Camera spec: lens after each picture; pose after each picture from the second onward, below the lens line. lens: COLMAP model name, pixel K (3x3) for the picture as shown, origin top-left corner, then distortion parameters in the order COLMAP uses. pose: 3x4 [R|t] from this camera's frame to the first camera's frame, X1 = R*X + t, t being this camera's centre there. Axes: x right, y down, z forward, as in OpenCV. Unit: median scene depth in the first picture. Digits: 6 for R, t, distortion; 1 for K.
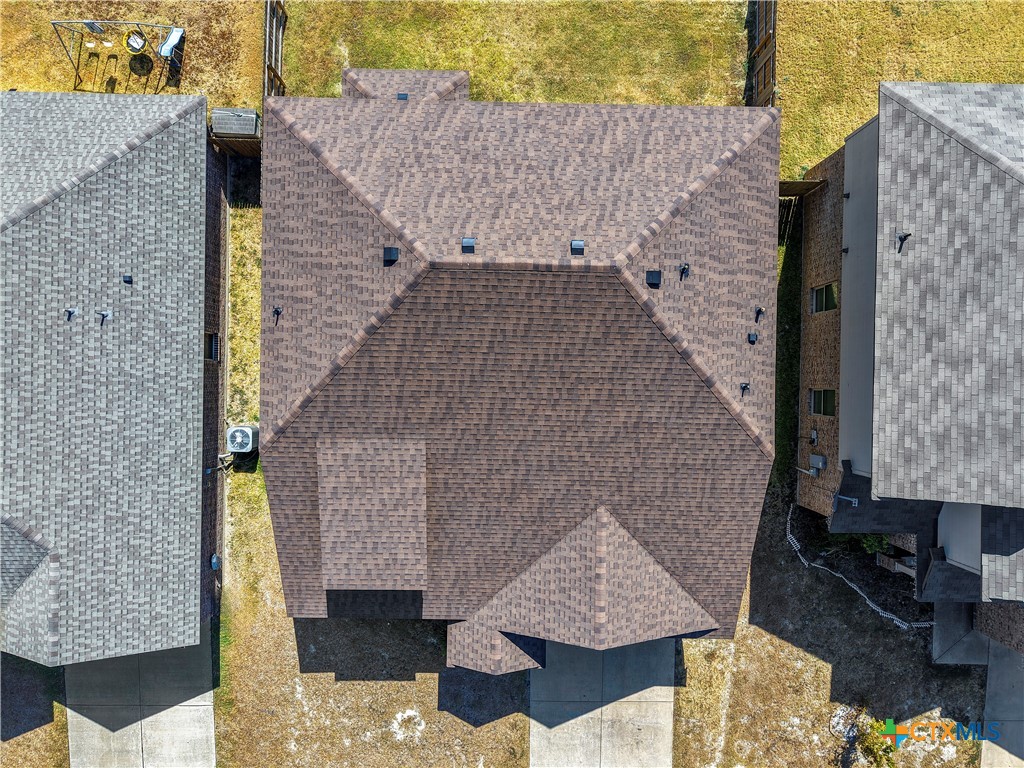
lens RADIAL K [[682.7, 0, 512.0], [0, 682.7, 384.0], [0, 0, 1]] dist [-0.003072, 0.000905]
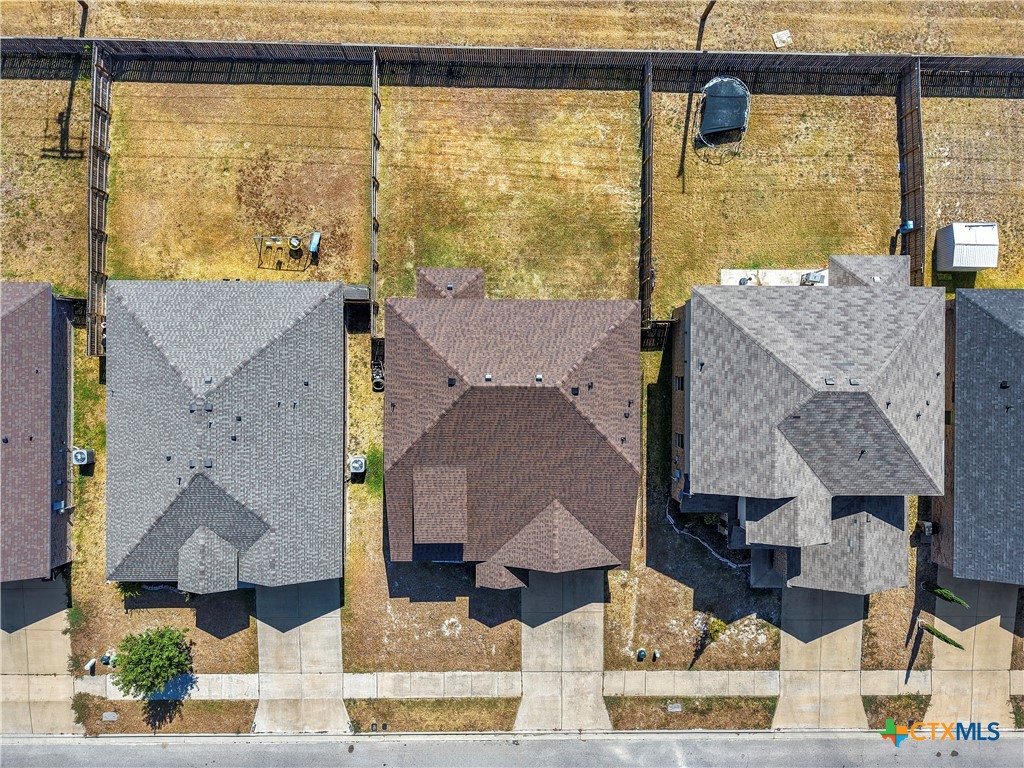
lens RADIAL K [[682.7, 0, 512.0], [0, 682.7, 384.0], [0, 0, 1]] dist [-0.003072, 0.000905]
pose [[0.999896, -0.012003, 0.008026, -0.005587], [0.012035, 0.999920, -0.003999, -0.138228], [-0.007978, 0.004095, 0.999960, -0.912890]]
